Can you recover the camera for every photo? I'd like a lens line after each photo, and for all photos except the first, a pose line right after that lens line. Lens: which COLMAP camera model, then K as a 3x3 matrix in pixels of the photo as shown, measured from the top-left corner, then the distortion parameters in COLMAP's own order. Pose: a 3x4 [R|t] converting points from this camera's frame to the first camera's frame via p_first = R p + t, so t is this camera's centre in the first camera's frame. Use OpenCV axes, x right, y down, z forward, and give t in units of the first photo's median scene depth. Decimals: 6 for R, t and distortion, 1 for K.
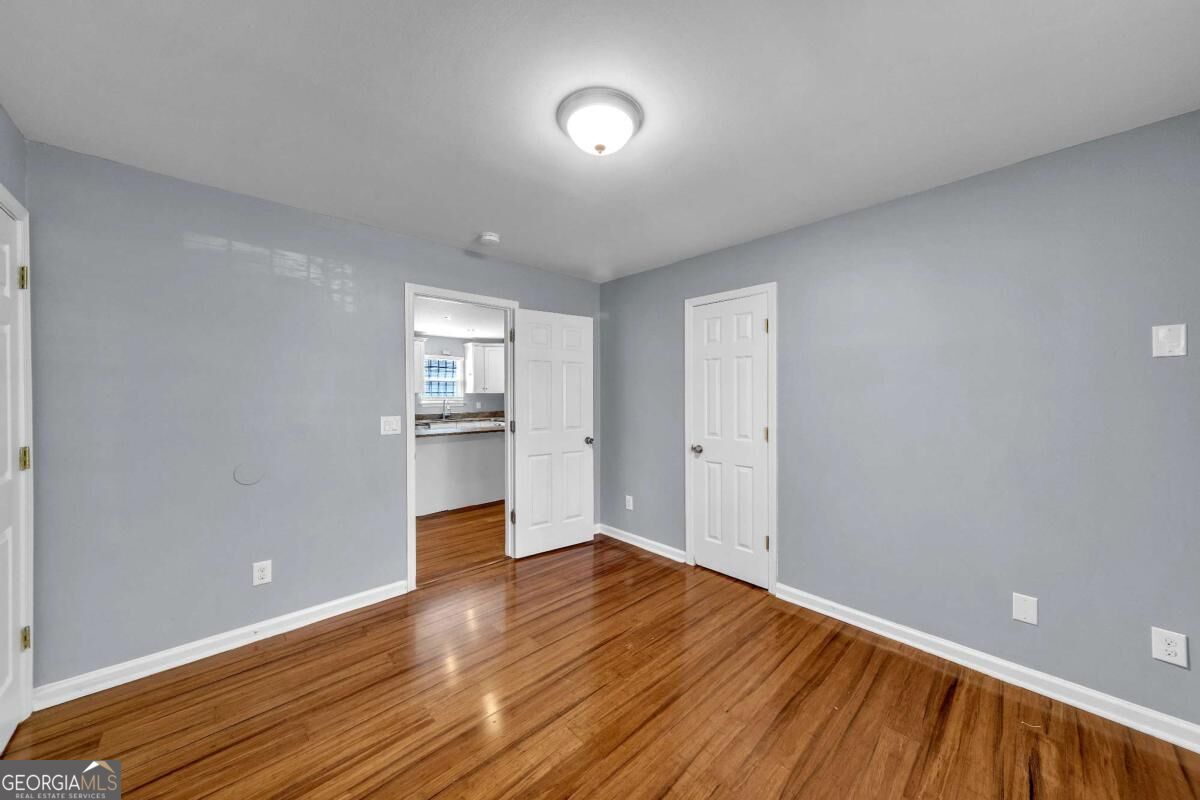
lens RADIAL K [[412.1, 0, 603.1], [0, 412.1, 398.4], [0, 0, 1]] dist [0.006997, -0.000053]
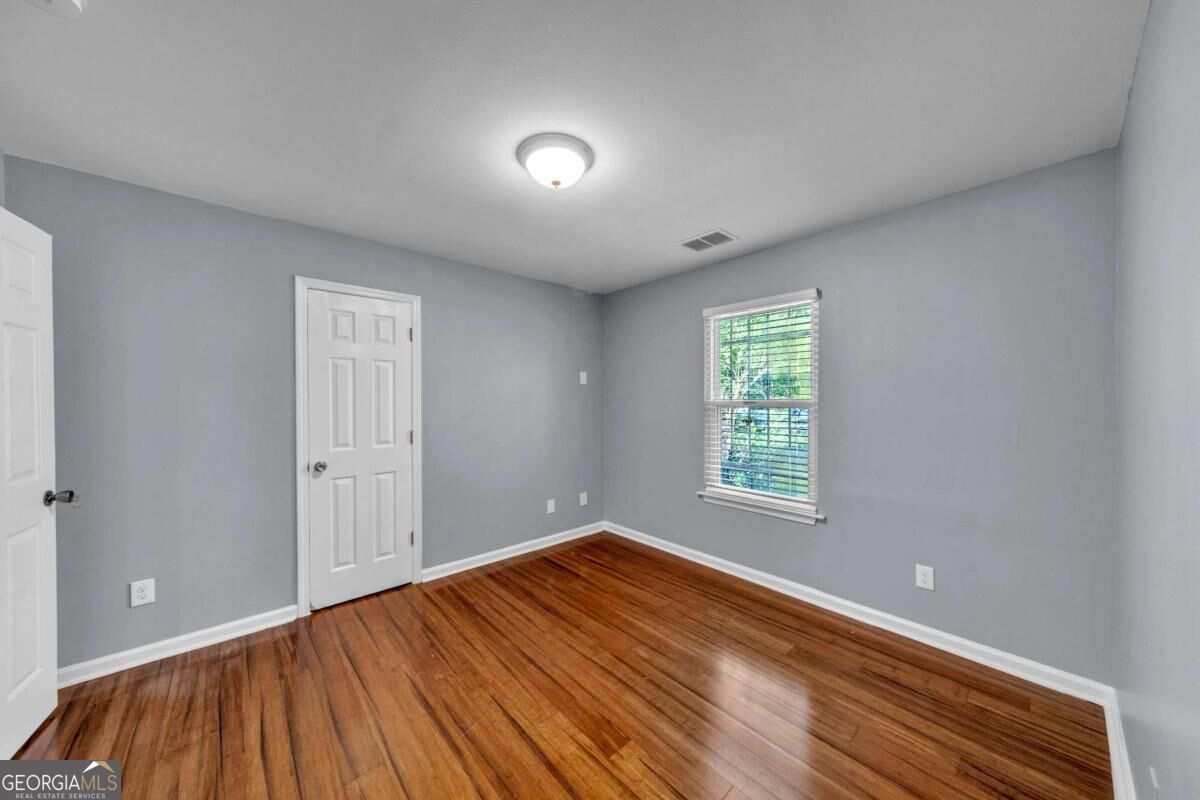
lens RADIAL K [[412.1, 0, 603.1], [0, 412.1, 398.4], [0, 0, 1]] dist [0.006997, -0.000053]
pose [[0.015929, 0.001905, 0.999871, -0.771316], [0.008657, 0.999960, -0.002043, -0.006413], [-0.999836, 0.008688, 0.015912, 0.568099]]
